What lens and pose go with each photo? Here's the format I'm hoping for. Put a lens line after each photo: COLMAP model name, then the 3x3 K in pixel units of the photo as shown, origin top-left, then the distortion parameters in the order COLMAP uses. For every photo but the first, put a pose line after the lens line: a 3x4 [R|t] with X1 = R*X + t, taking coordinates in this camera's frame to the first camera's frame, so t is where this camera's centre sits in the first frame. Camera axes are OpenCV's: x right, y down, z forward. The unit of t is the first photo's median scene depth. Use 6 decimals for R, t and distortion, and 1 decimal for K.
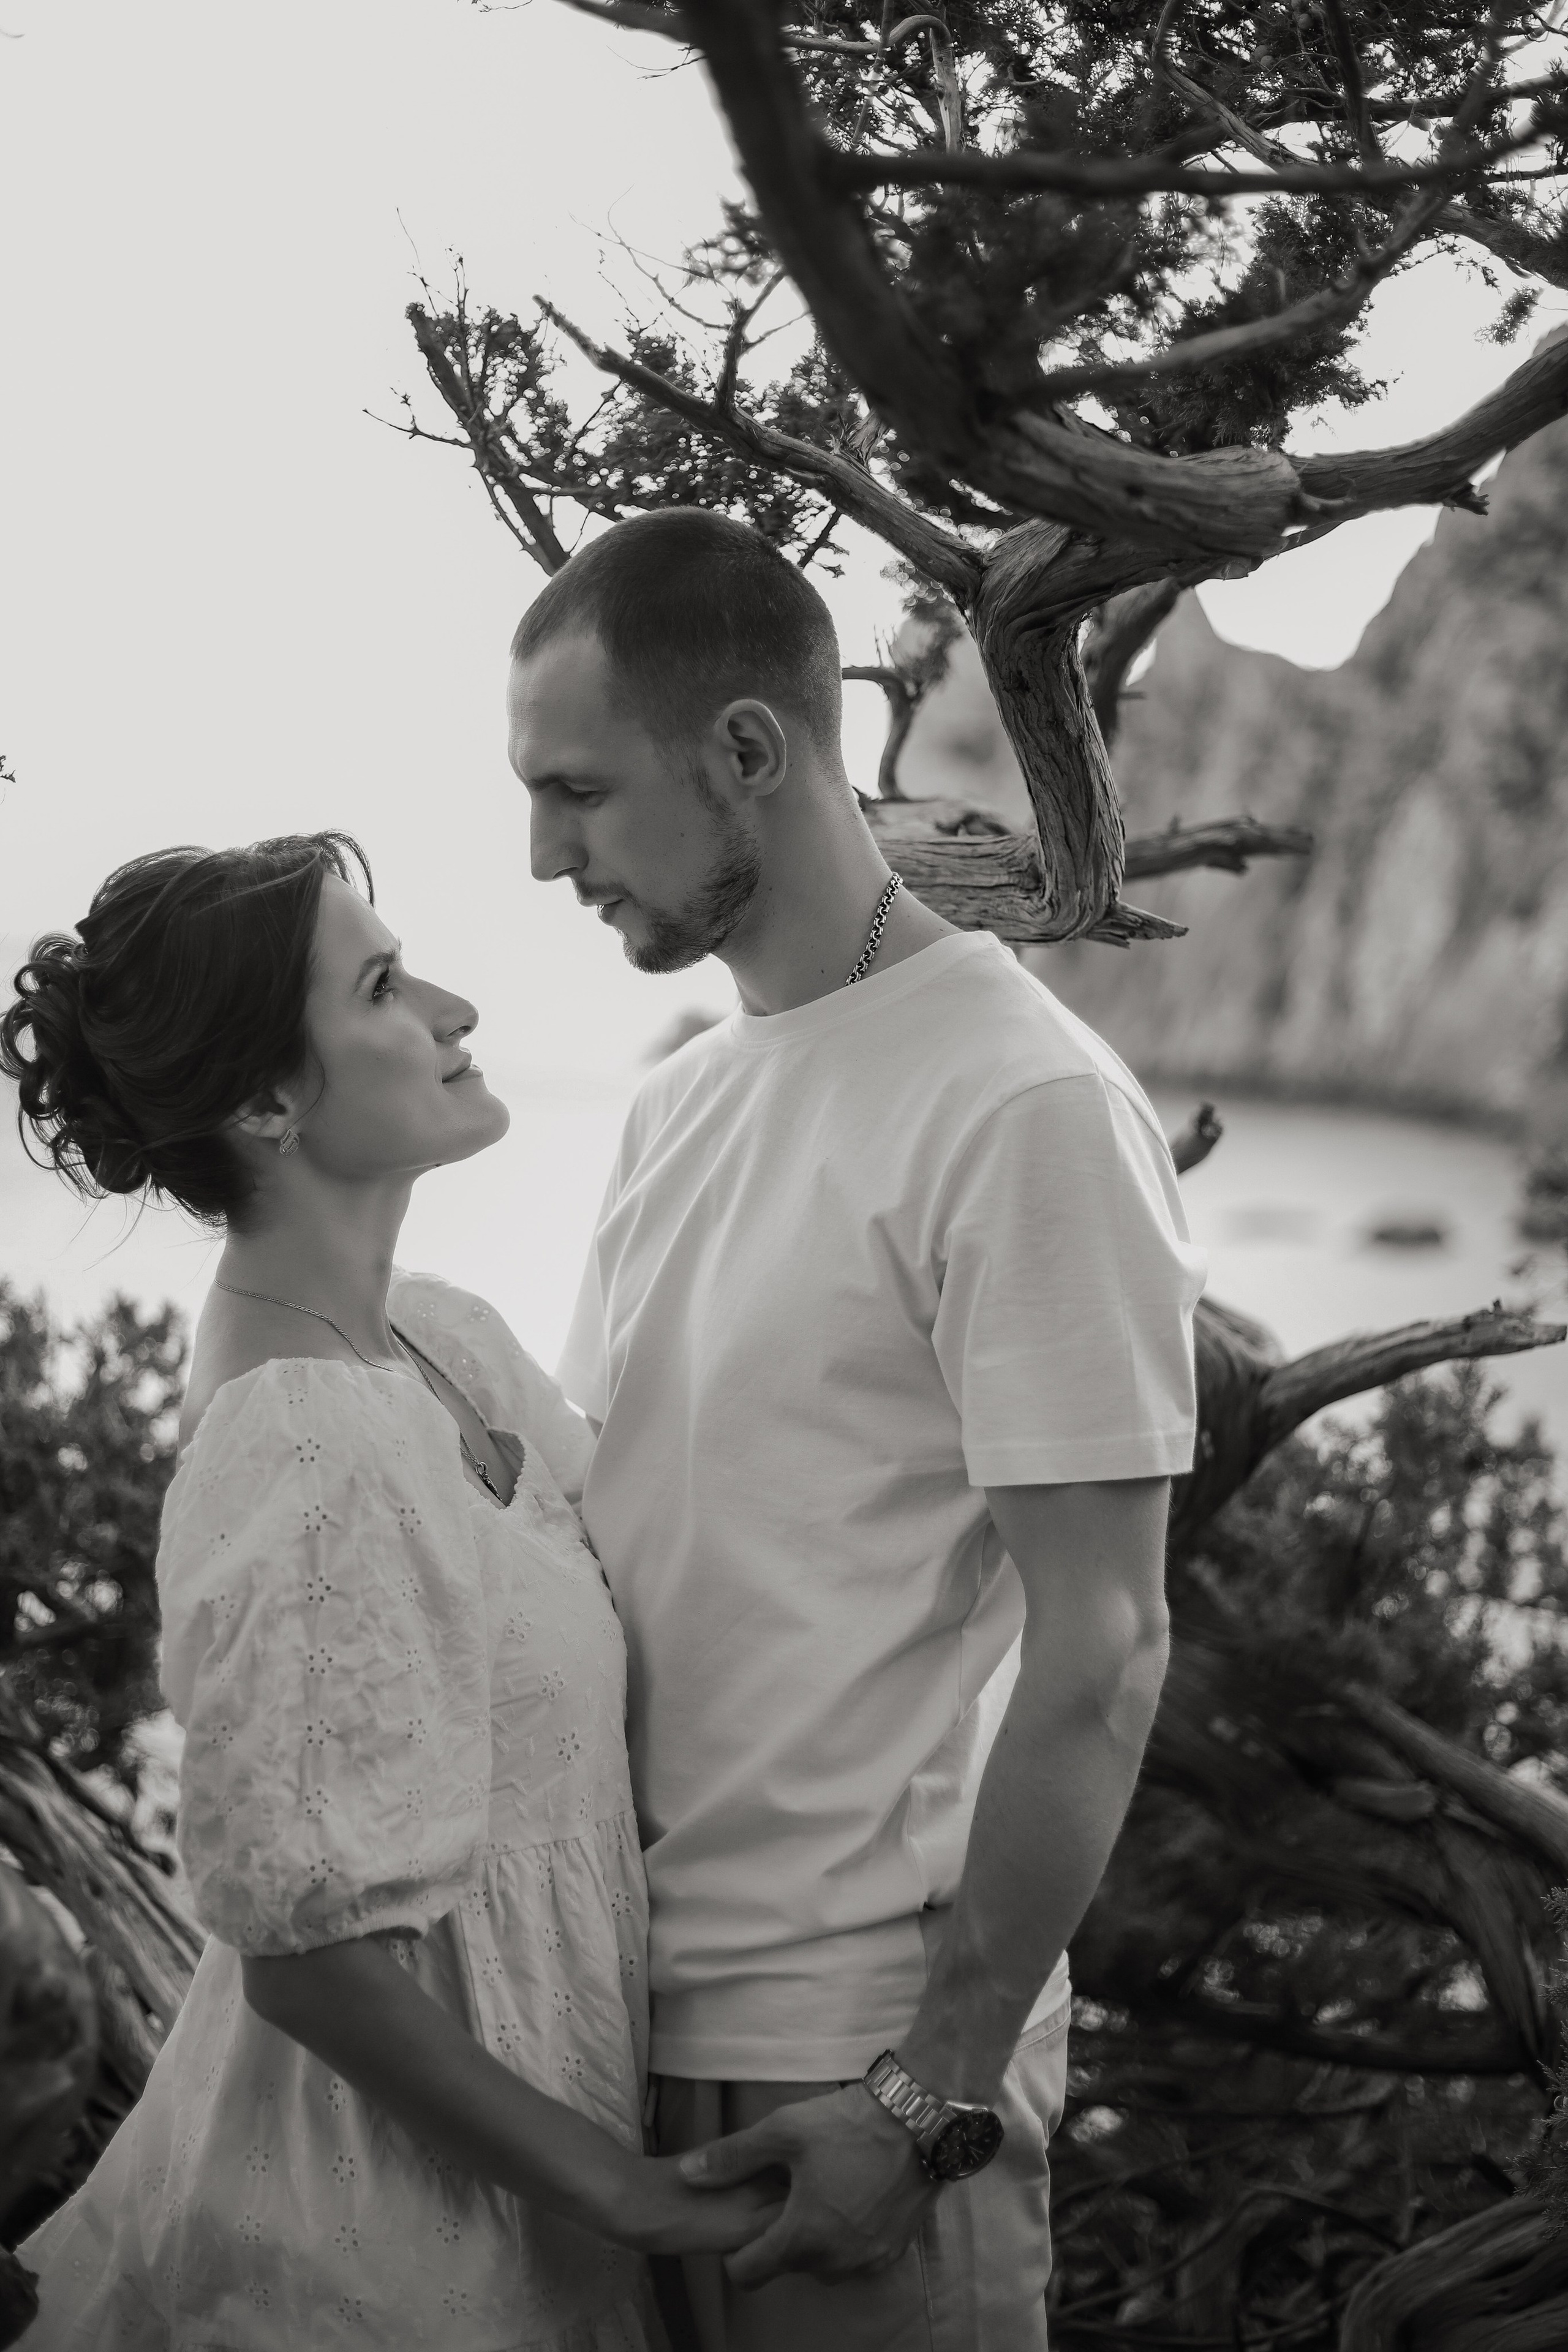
lens RADIAL K [[3485.9, 0, 787.0], [0, 3485.9, 1169.4], [0, 0, 1]] dist [-0.094815, -0.111121]
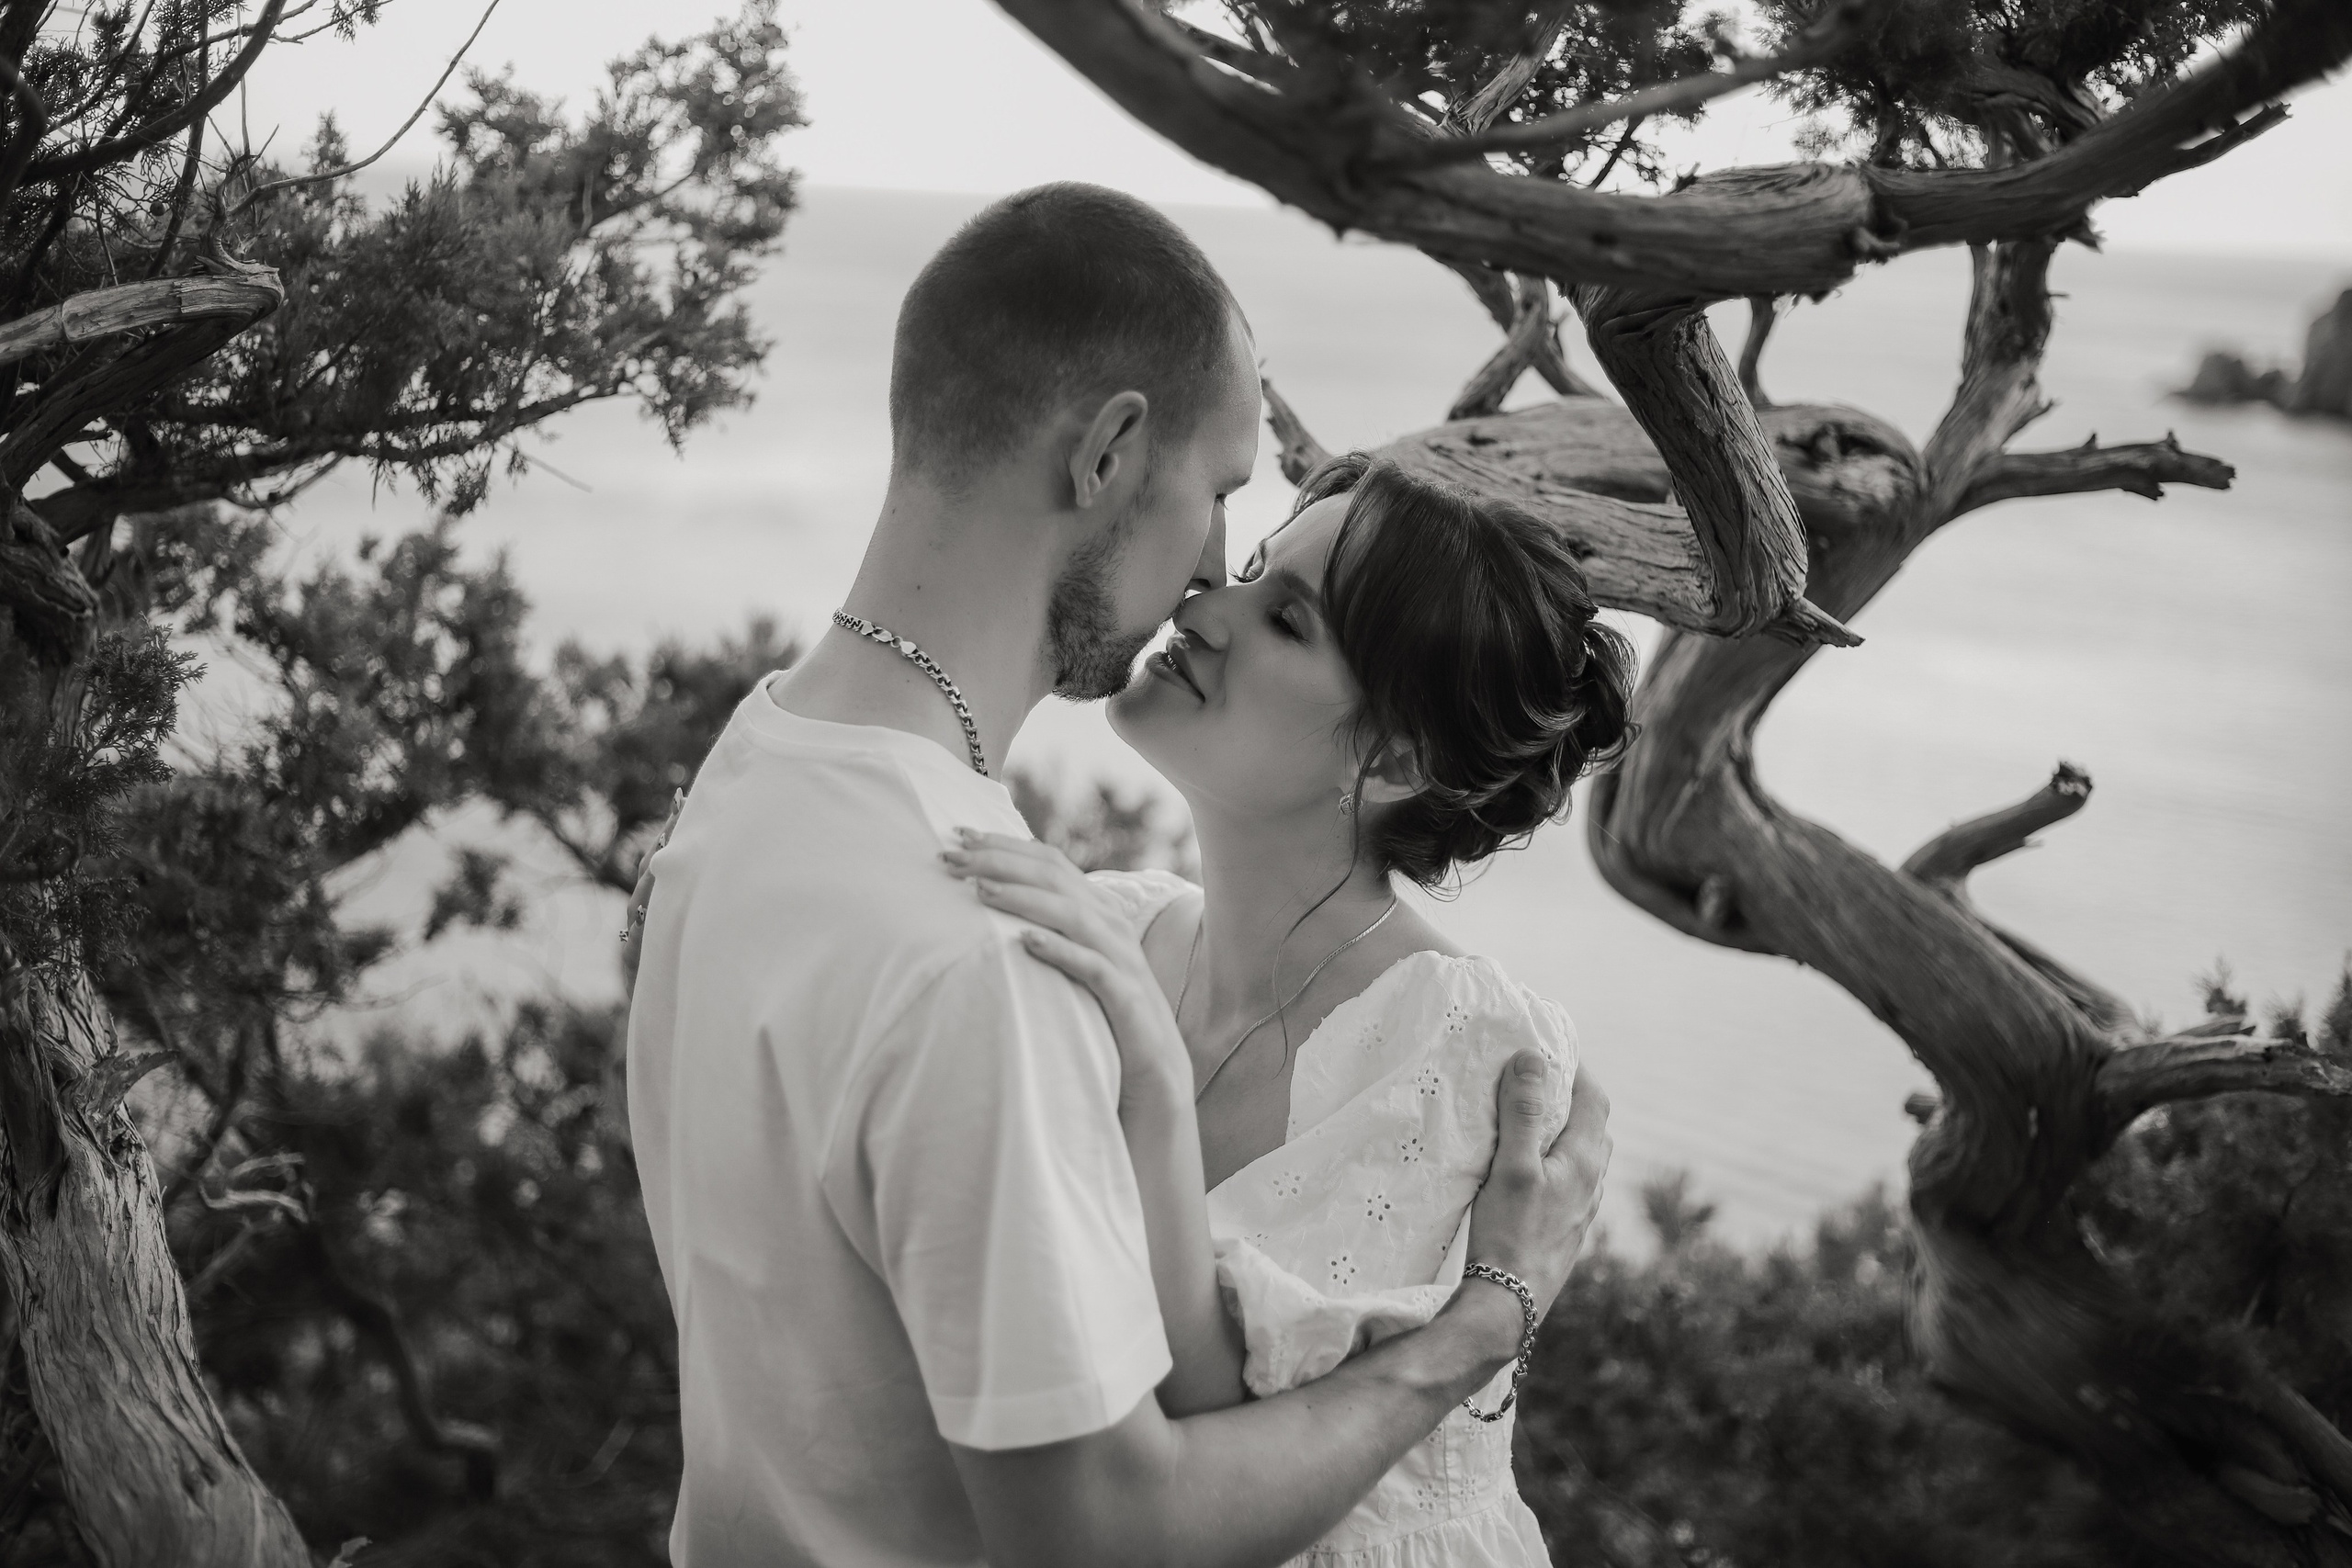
lens RADIAL K [[3485.6, 0, 1168.5], [0, 3485.6, 780.6], [0, 0, 1]] dist [-0.094815, -0.111121]
pose [[0.946408, 0.106305, -0.304977, 0.229290], [-0.079594, 0.991924, 0.098755, -0.110236], [0.313012, -0.069188, 0.947226, 0.081121]]
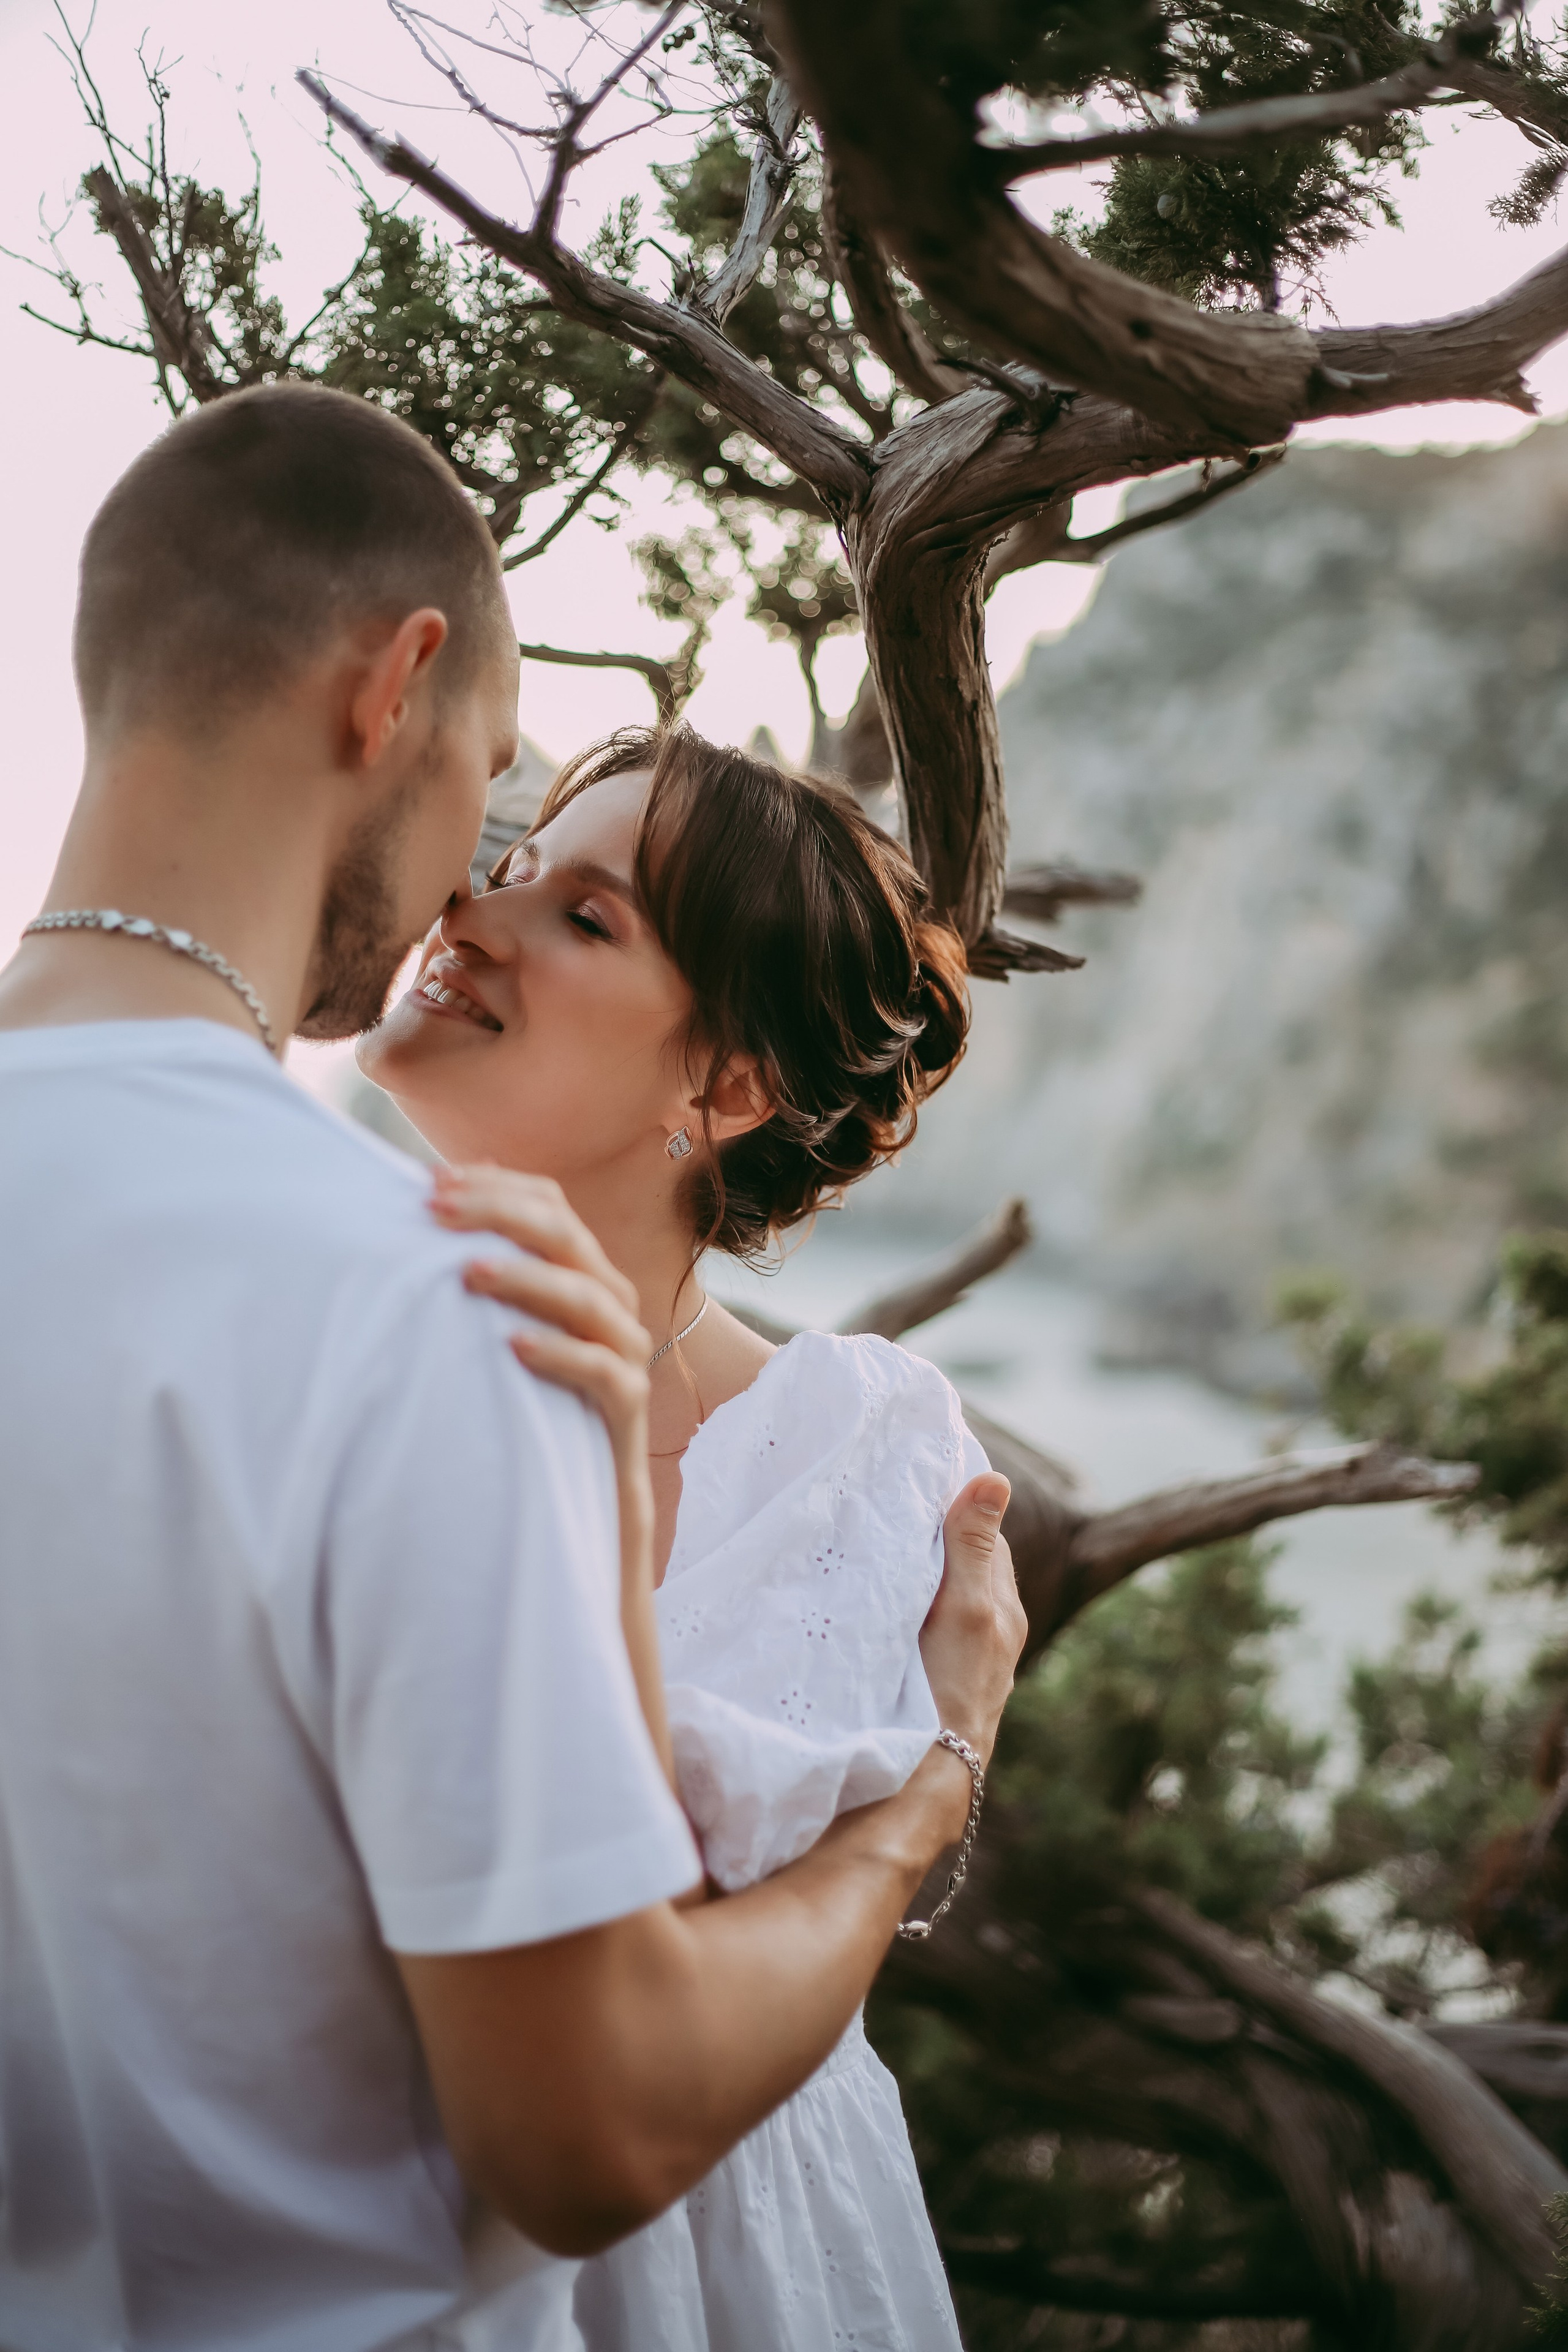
lens RADIAL K [[3515.7, 0, 774.6], [0, 3515.7, 1178.4], [0, 0, 1]] dist [-0.086447, -0.172017]
pose [[0.992536, 0.022337, 0.119893, -0.050136], [-0.018248, 0.999217, -0.035096, 0.009848], [-0.120583, 0.032646, 0.992166, 0.225630]]
